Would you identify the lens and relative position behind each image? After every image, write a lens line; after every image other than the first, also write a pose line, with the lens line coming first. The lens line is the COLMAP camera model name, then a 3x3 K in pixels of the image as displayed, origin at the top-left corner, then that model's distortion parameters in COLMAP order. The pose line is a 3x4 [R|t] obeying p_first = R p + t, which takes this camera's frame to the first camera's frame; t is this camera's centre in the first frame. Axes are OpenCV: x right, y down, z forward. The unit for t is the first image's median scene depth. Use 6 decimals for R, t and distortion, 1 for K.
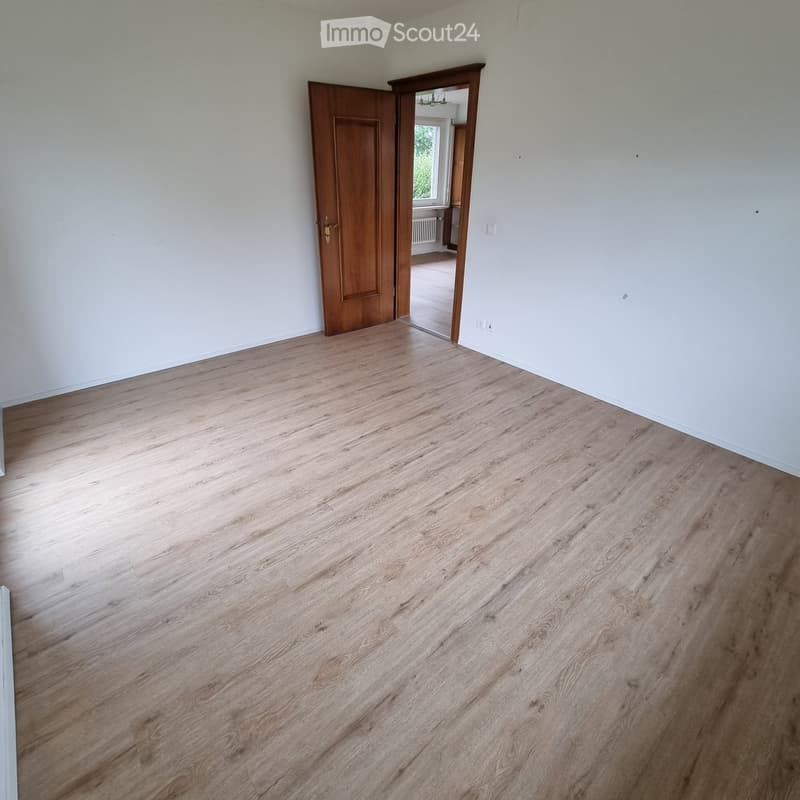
lens RADIAL K [[437.7, 0, 393.5], [0, 437.7, 397.6], [0, 0, 1]] dist [-0.001889, 0.000863]
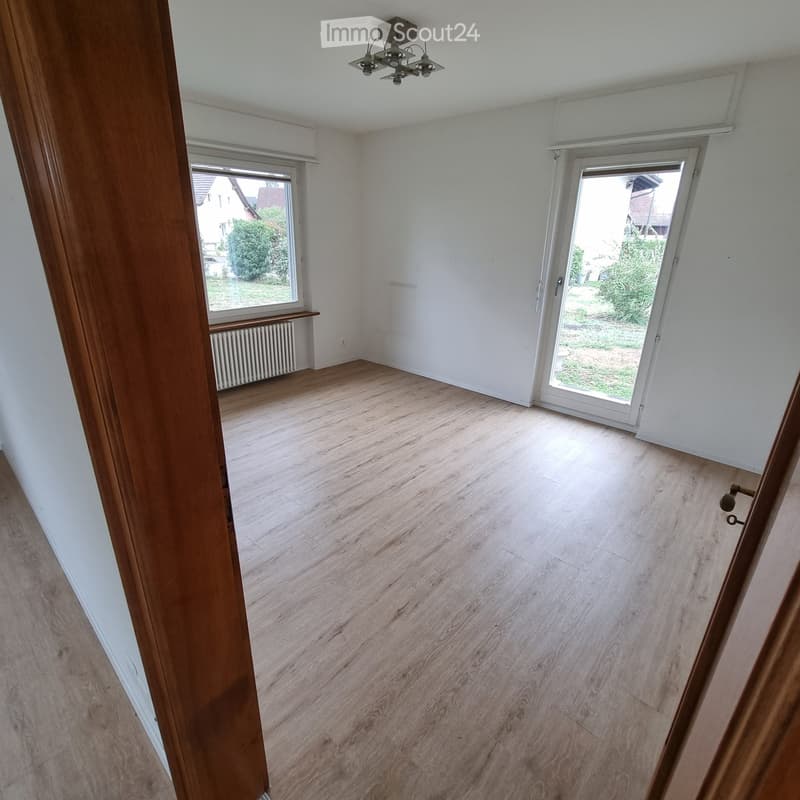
lens RADIAL K [[437.7, 0, 393.5], [0, 437.7, 397.6], [0, 0, 1]] dist [-0.001889, 0.000863]
pose [[-0.990179, 0.027043, -0.137162, 0.137560], [-0.085572, 0.658610, 0.747603, -0.964564], [0.110554, 0.751998, -0.649828, 1.770899]]
